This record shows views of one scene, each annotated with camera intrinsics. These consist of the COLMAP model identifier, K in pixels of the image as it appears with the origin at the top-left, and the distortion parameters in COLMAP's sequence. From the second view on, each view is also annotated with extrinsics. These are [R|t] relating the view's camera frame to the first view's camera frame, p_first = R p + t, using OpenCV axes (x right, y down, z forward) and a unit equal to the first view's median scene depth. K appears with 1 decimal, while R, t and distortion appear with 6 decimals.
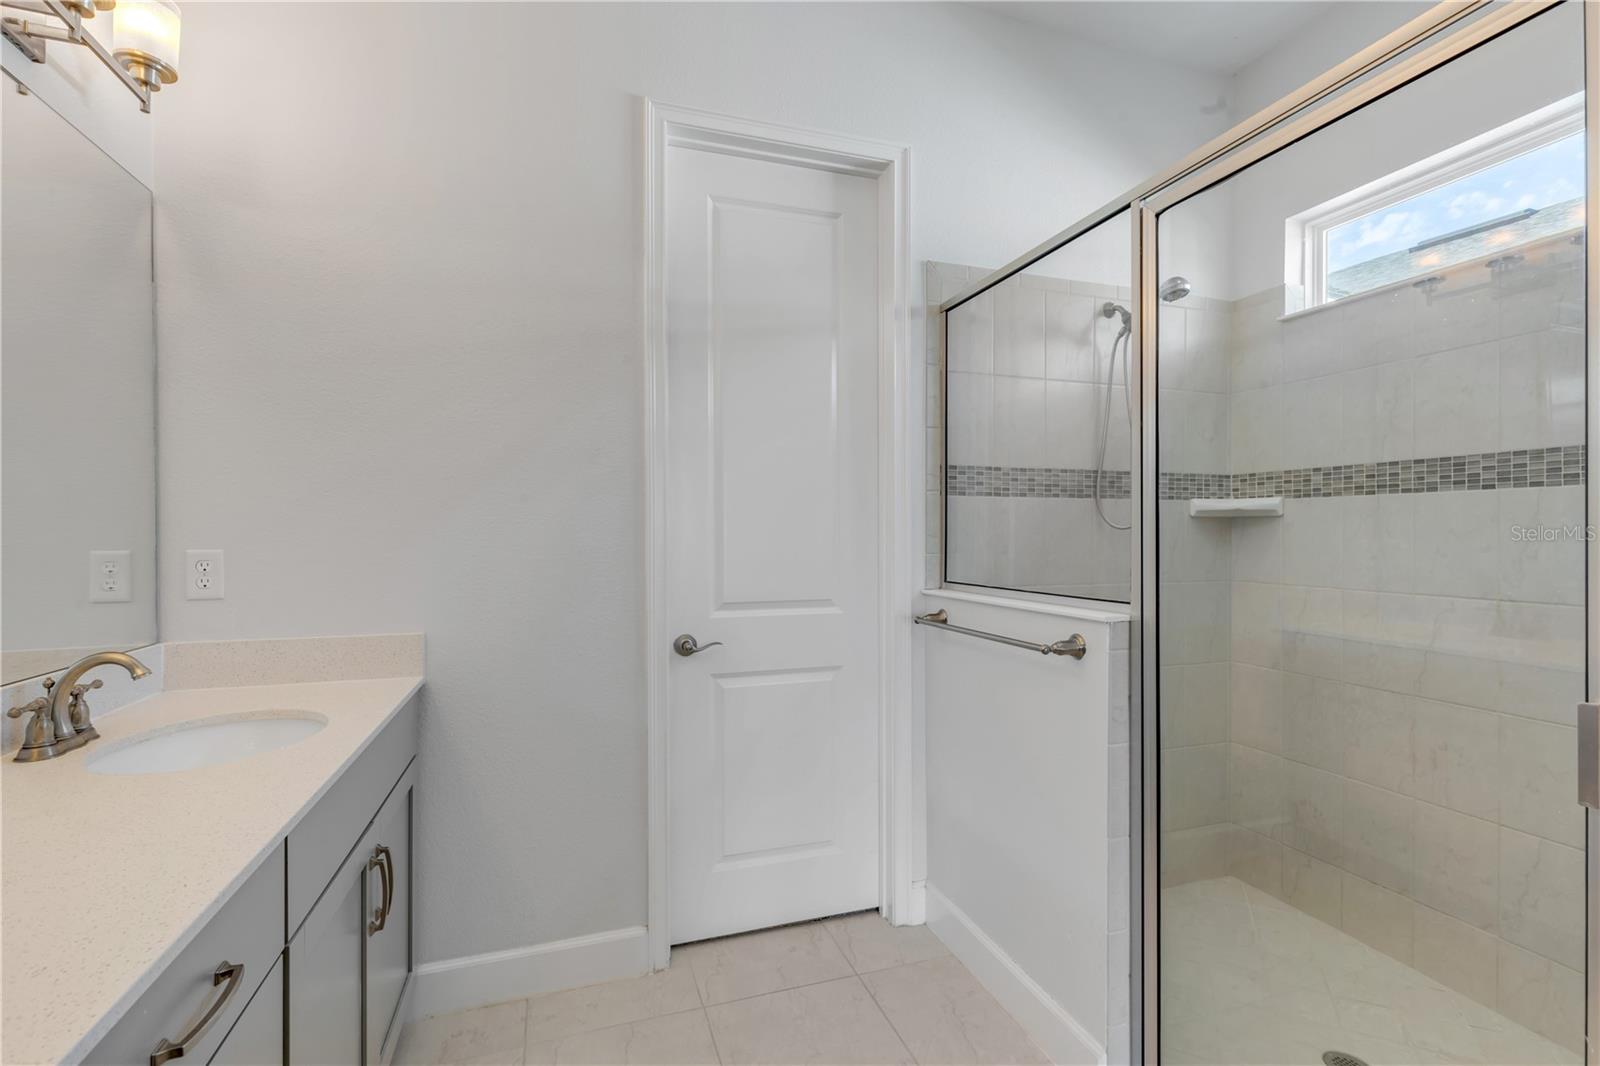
lens RADIAL K [[715.5, 0, 800.0], [0, 715.5, 533.0], [0, 0, 1]] dist [0.003728, -0.000365]
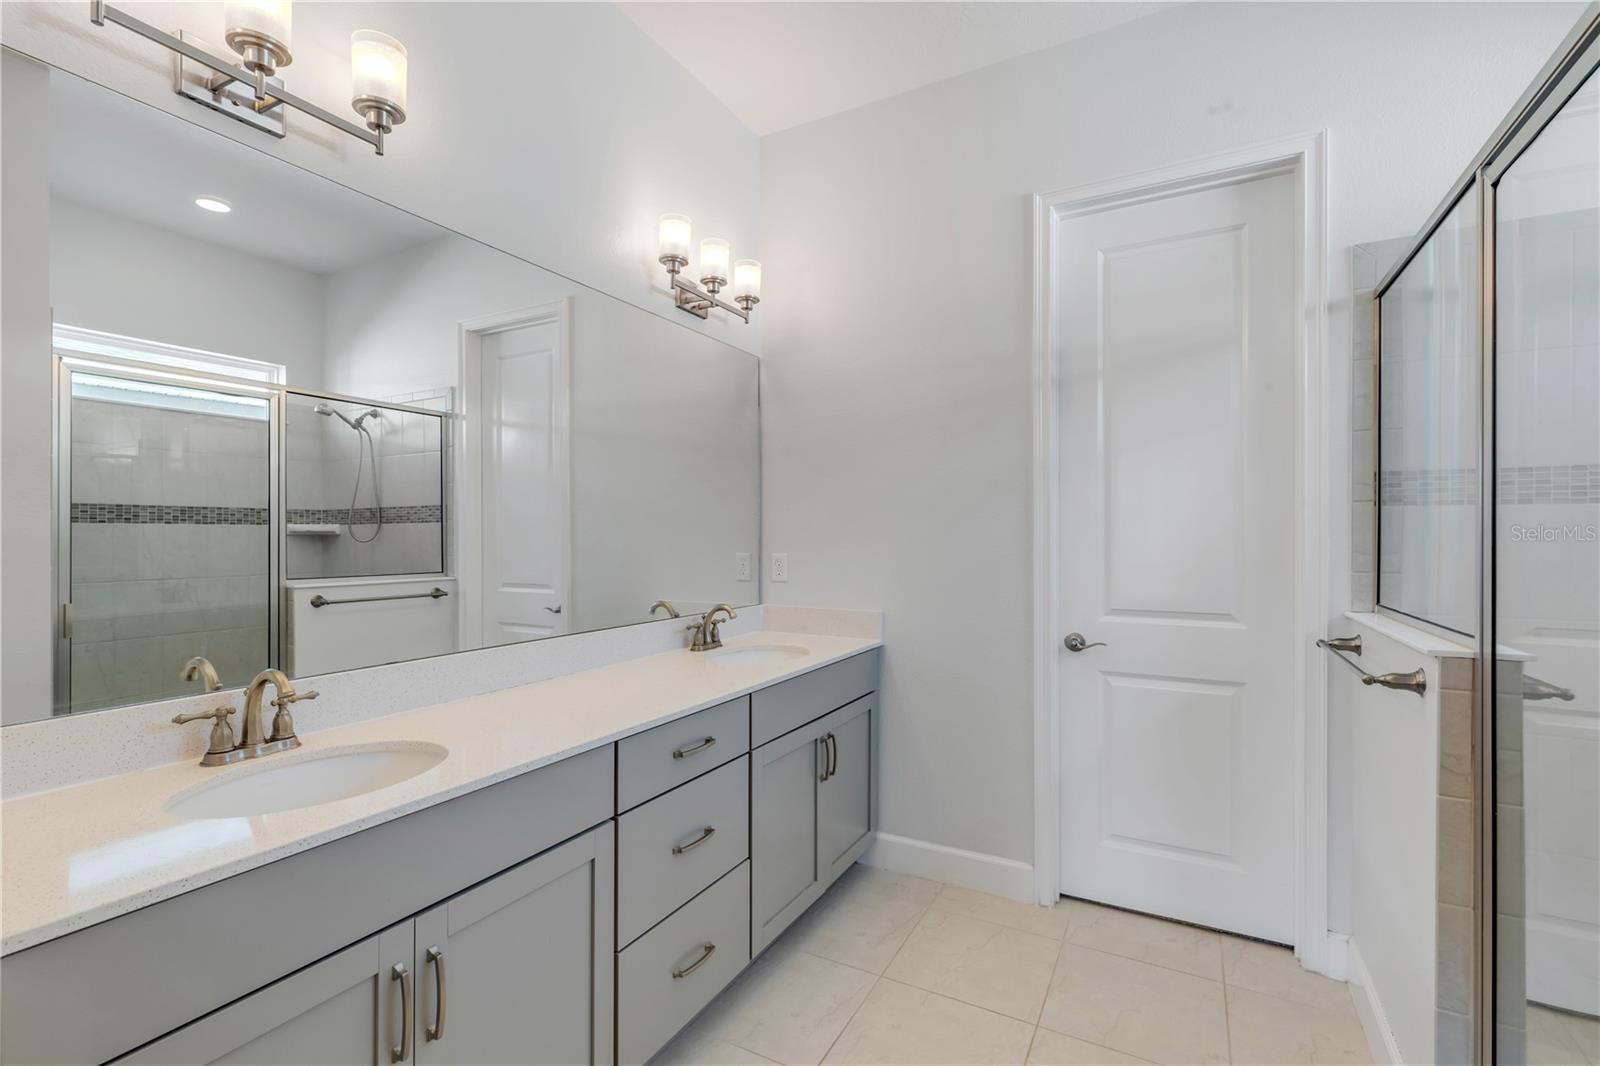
lens RADIAL K [[715.5, 0, 800.0], [0, 715.5, 533.0], [0, 0, 1]] dist [0.003728, -0.000365]
pose [[0.681882, -0.001437, -0.731460, 0.391957], [-0.002350, 0.999989, -0.004156, -0.015910], [0.731458, 0.004553, 0.681871, -0.128861]]
